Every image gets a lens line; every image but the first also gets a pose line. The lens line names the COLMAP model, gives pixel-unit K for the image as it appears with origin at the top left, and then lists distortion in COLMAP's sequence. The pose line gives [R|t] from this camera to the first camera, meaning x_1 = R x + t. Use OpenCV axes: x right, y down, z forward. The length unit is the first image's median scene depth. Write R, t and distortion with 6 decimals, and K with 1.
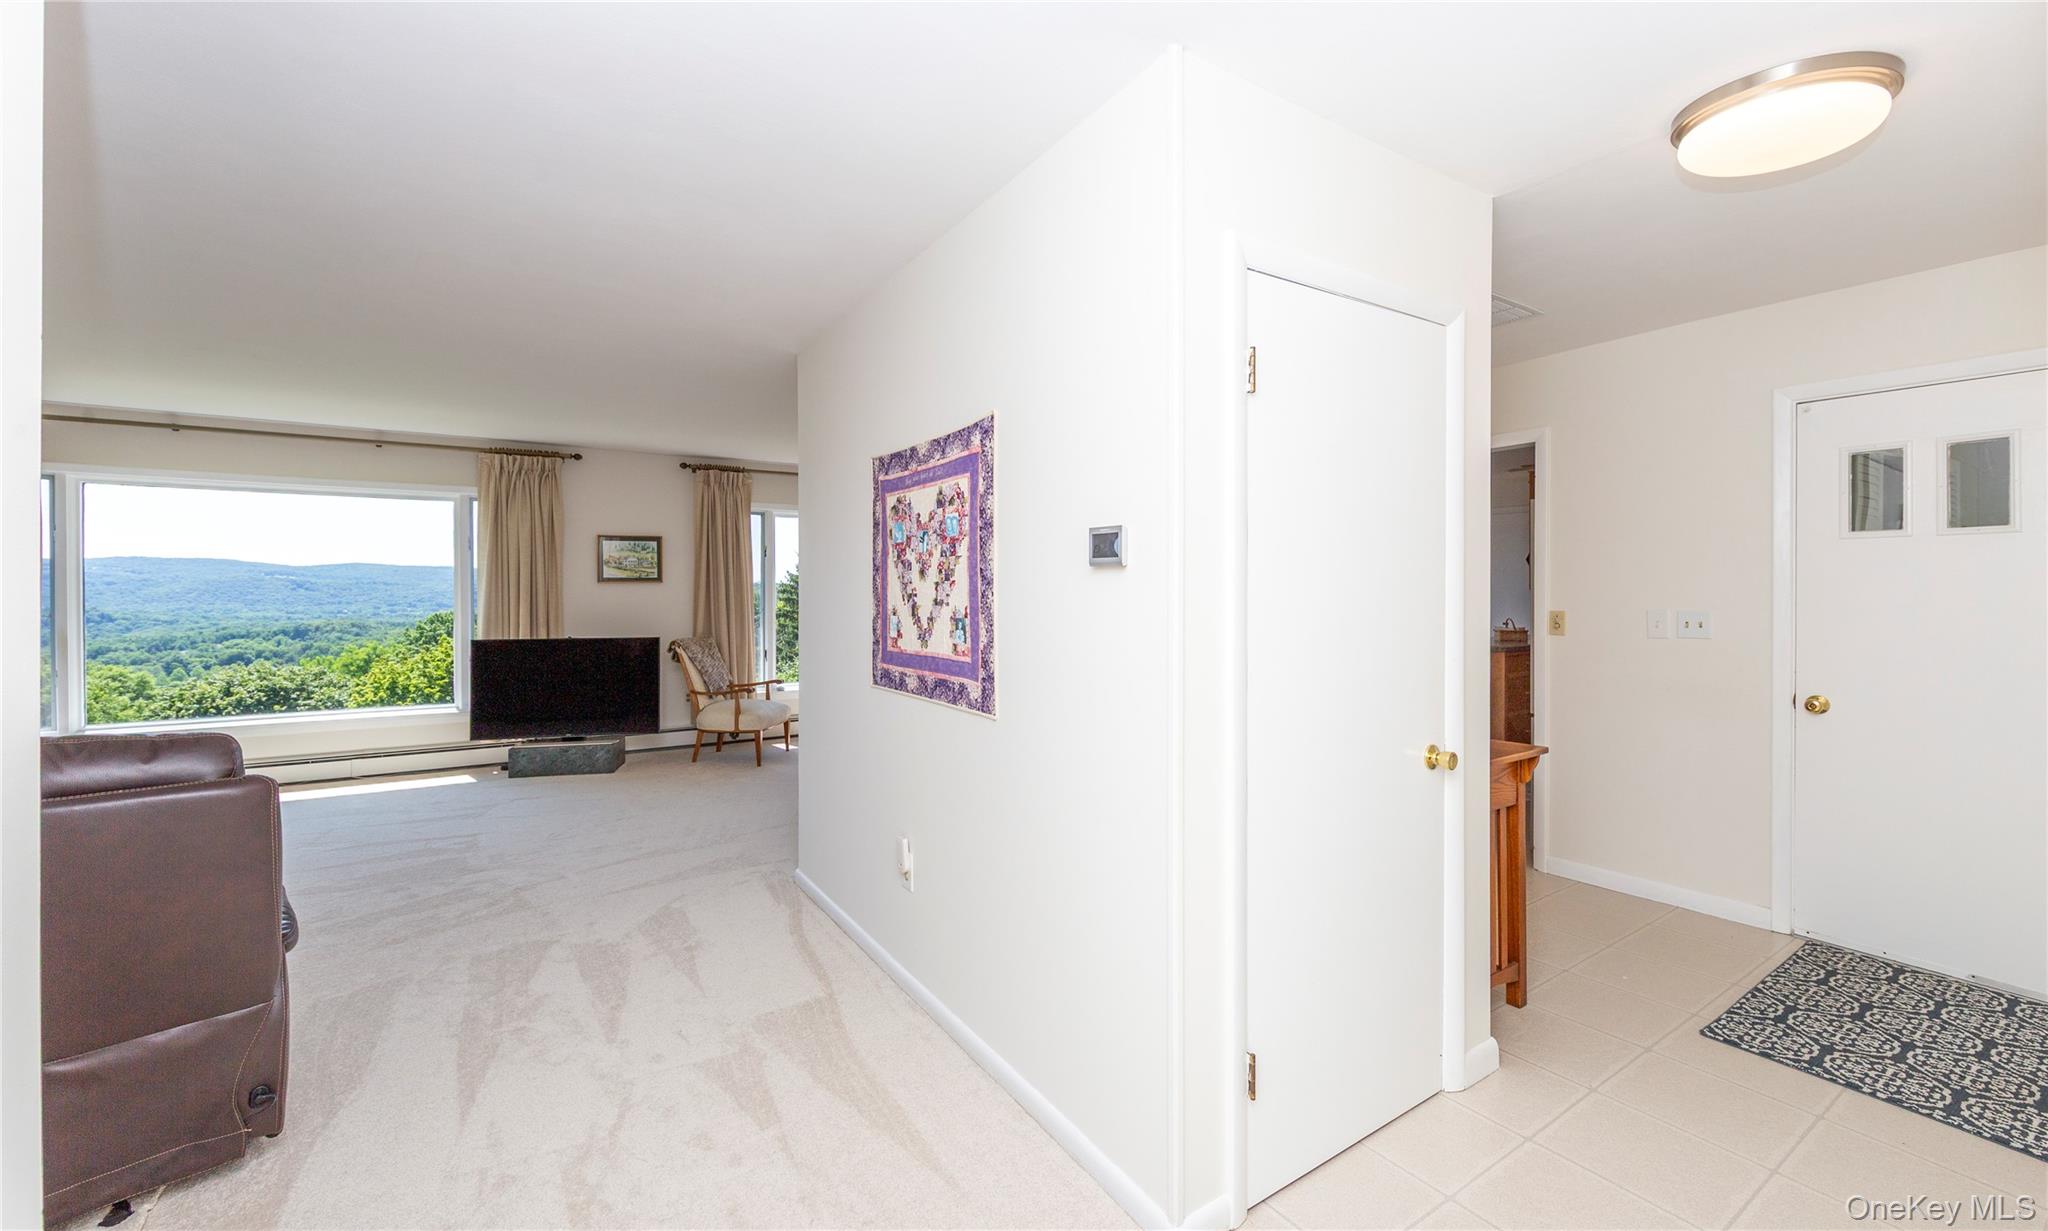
lens RADIAL K [[837.3, 0, 1037.8], [0, 837.3, 600.1], [0, 0, 1]] dist [-0.003151, -0.000197]
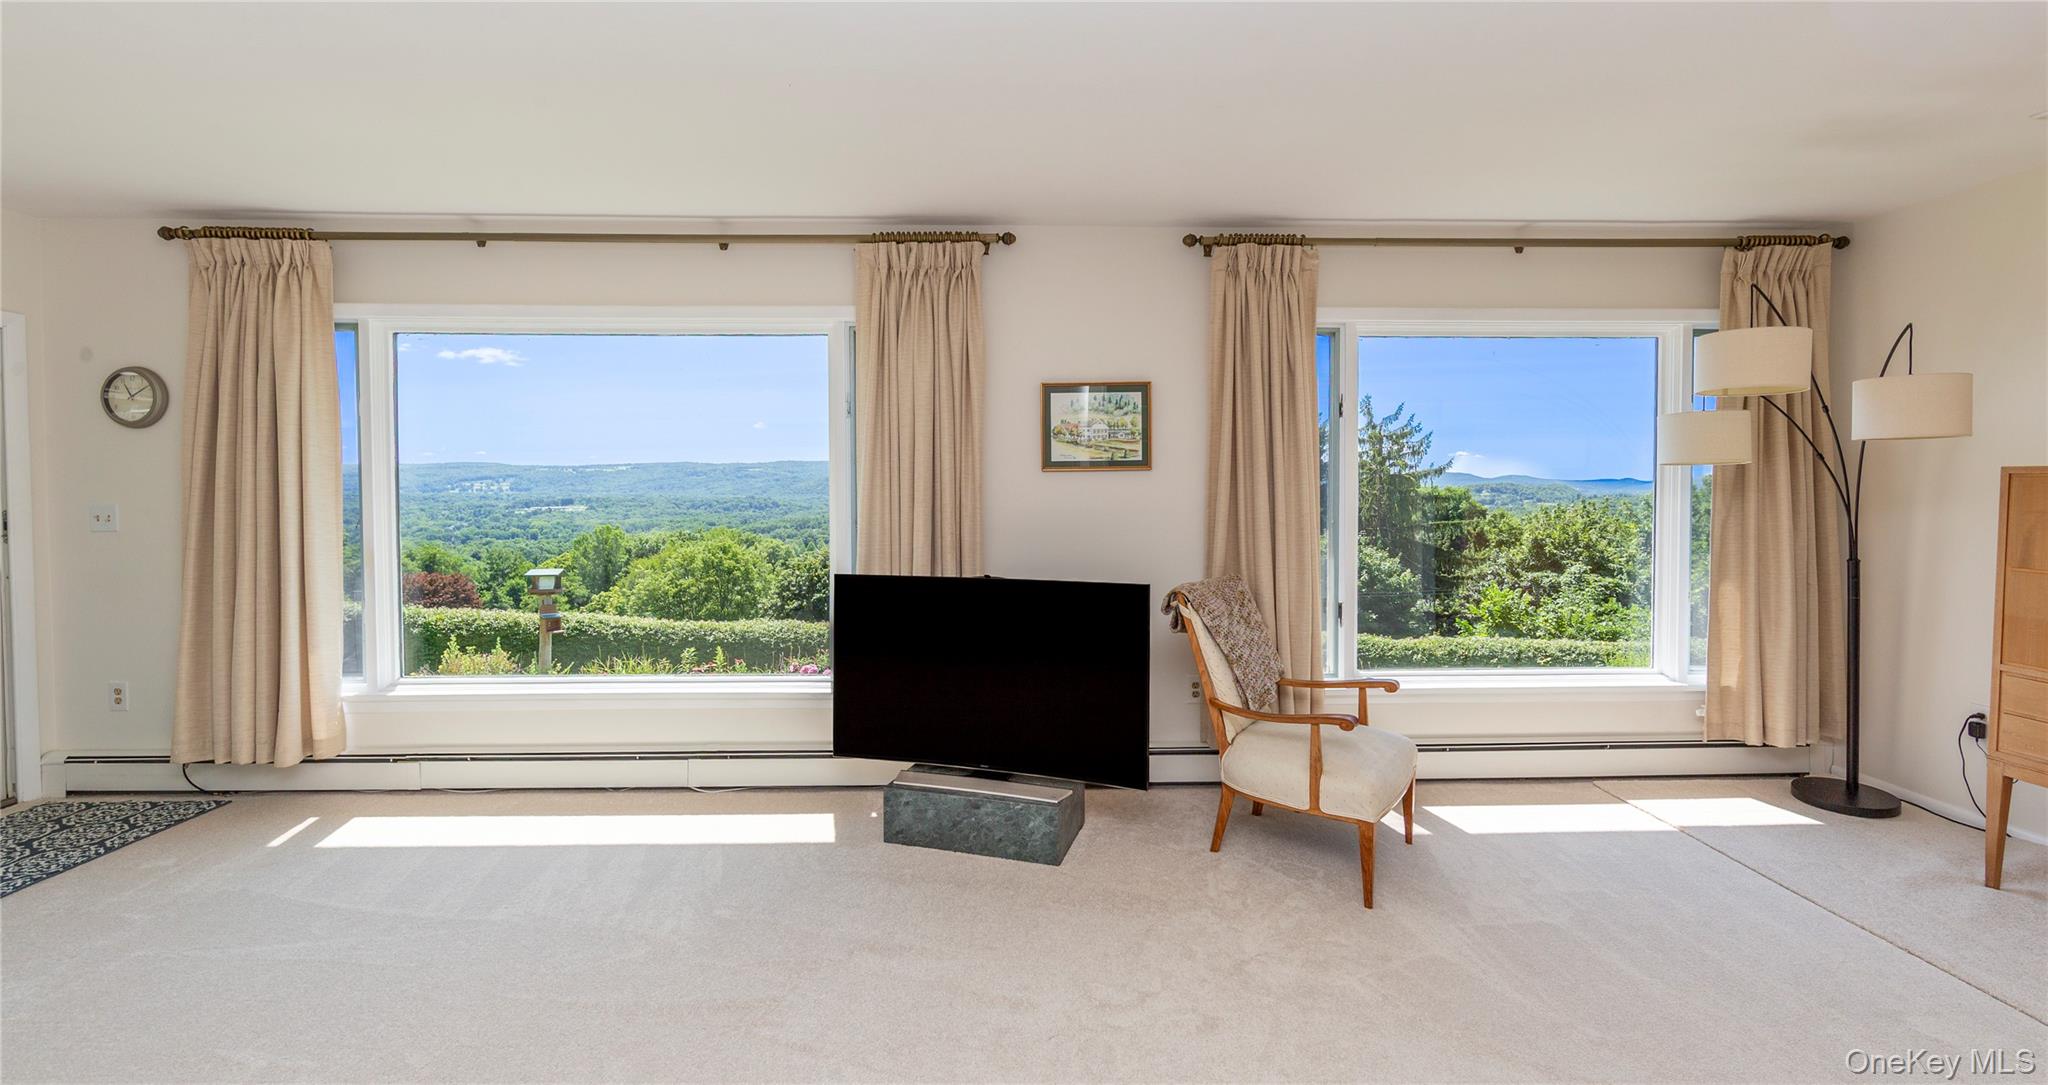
lens RADIAL K [[828.3, 0, 1041.7], [0, 828.3, 499.4], [0, 0, 1]] dist [-0.001512, -0.000283]
pose [[0.860283, 0.006057, -0.509781, -0.271913], [-0.002264, 0.999965, 0.008060, -0.006893], [0.509812, -0.005779, 0.860266, 0.579824]]
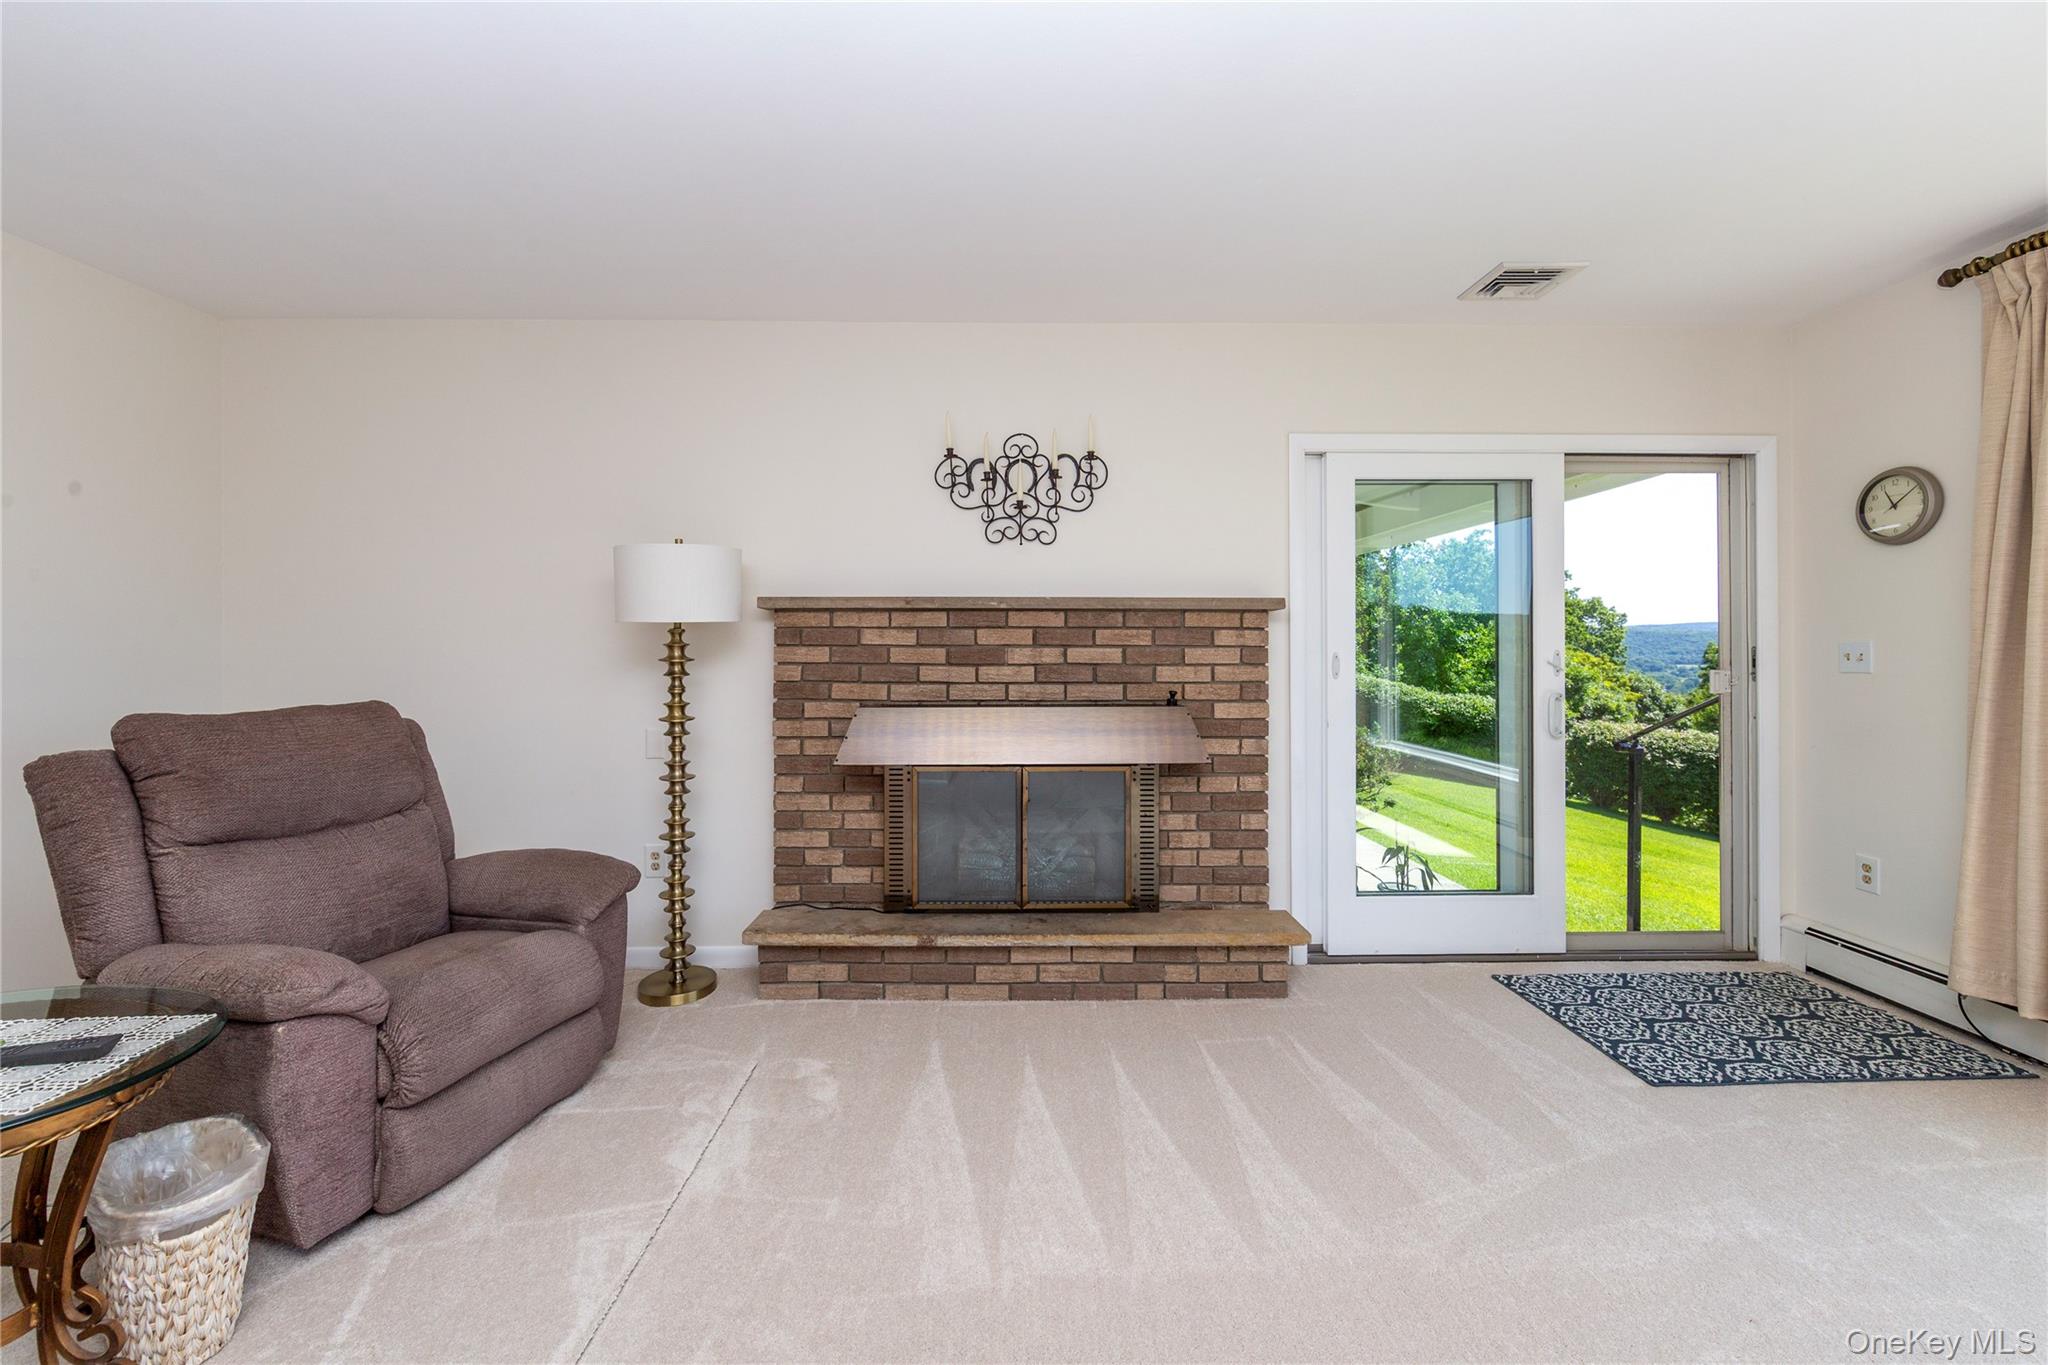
lens RADIAL K [[819.4, 0, 1012.0], [0, 819.4, 646.5], [0, 0, 1]] dist [0.001550, -0.000885]
pose [[-0.528989, -0.003488, -0.848621, -0.459536], [-0.011213, 0.999933, 0.002880, 0.010266], [0.848554, 0.011039, -0.528993, 0.577514]]
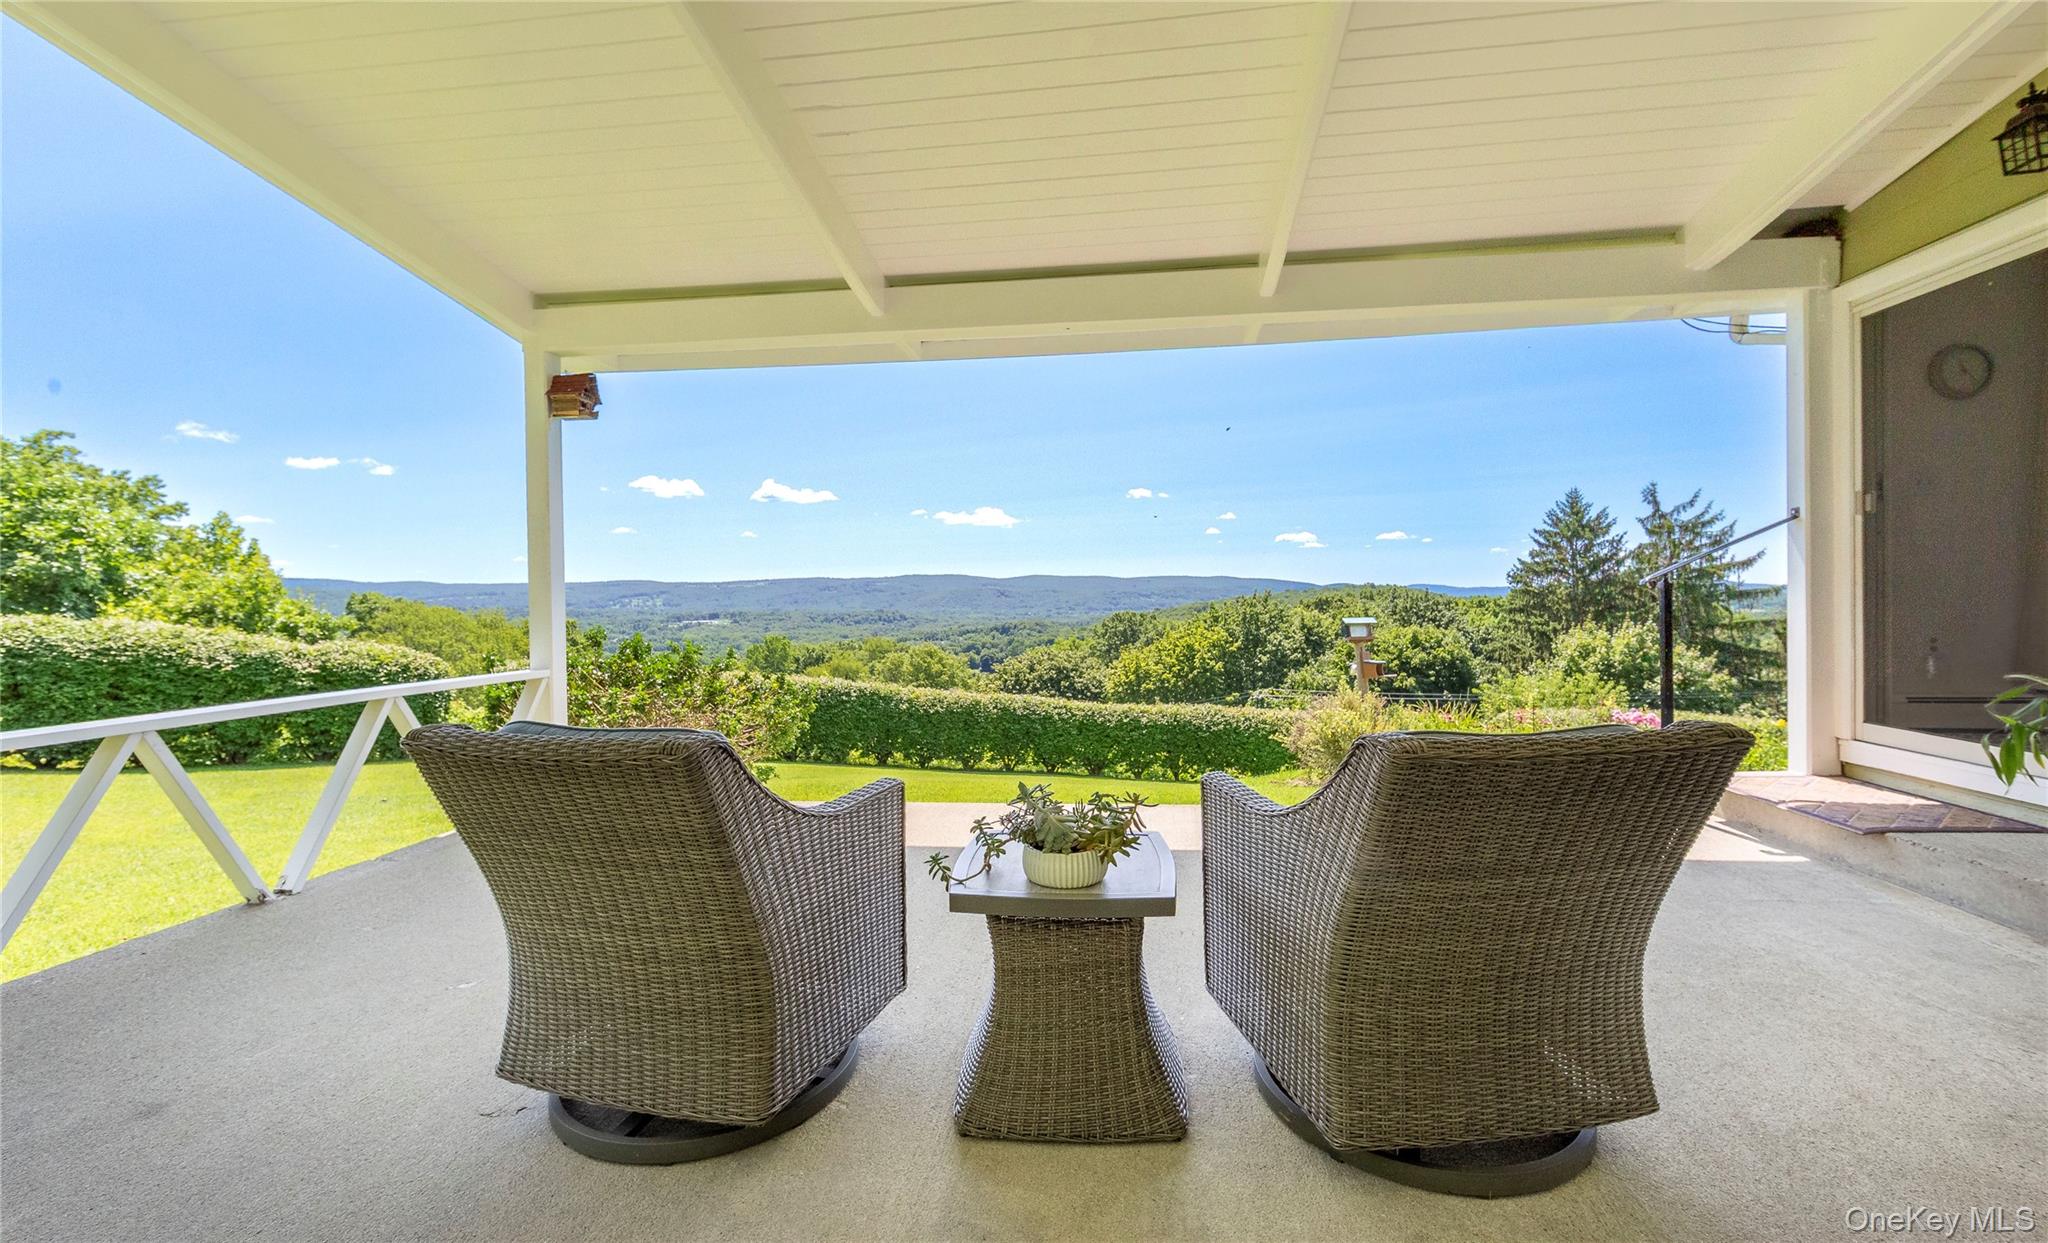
lens RADIAL K [[837.3, 0, 1011.3], [0, 837.3, 609.5], [0, 0, 1]] dist [-0.003151, -0.000197]
pose [[0.772310, -0.002975, -0.635239, -1.260429], [0.006526, 0.999973, 0.003251, 0.103391], [0.635212, -0.006656, 0.772309, -0.194609]]
